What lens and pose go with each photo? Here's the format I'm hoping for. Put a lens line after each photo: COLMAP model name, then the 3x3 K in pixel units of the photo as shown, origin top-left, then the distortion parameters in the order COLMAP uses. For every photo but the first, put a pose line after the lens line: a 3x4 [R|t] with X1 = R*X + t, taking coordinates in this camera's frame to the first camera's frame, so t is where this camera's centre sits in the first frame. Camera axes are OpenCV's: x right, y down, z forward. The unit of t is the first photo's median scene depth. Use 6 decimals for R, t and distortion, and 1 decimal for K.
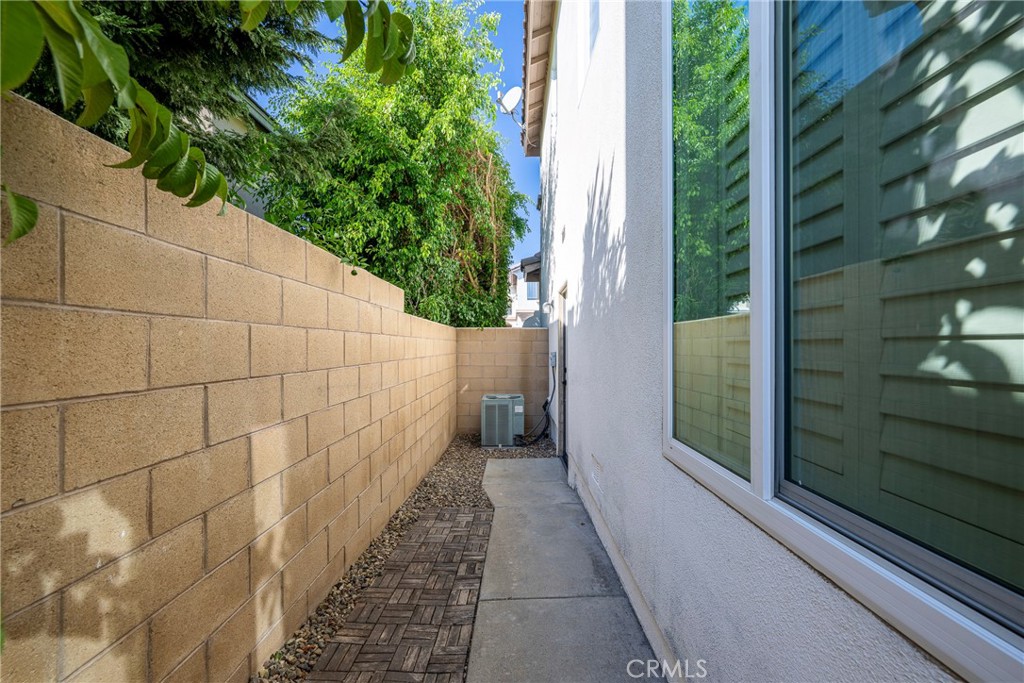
lens RADIAL K [[406.9, 0, 511.9], [0, 406.9, 346.6], [0, 0, 1]] dist [-0.001208, -0.000028]
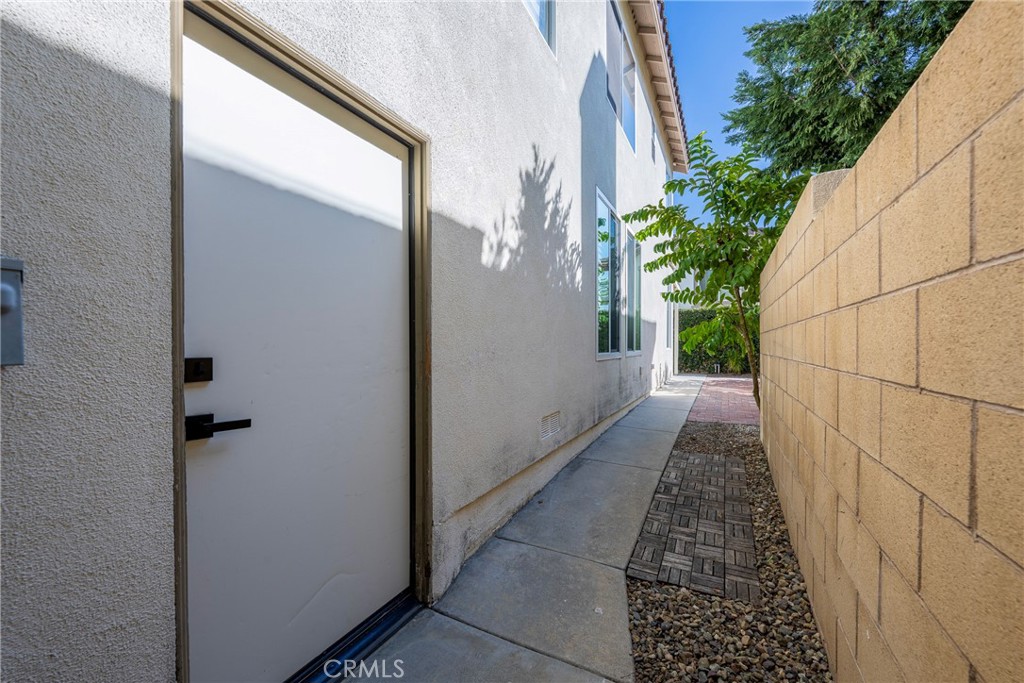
lens RADIAL K [[406.9, 0, 511.3], [0, 406.9, 344.6], [0, 0, 1]] dist [-0.001208, -0.000028]
pose [[-0.891471, 0.002753, 0.453069, -0.219254], [0.003967, 0.999991, 0.001729, 0.083231], [-0.453060, 0.003339, -0.891474, 2.132404]]
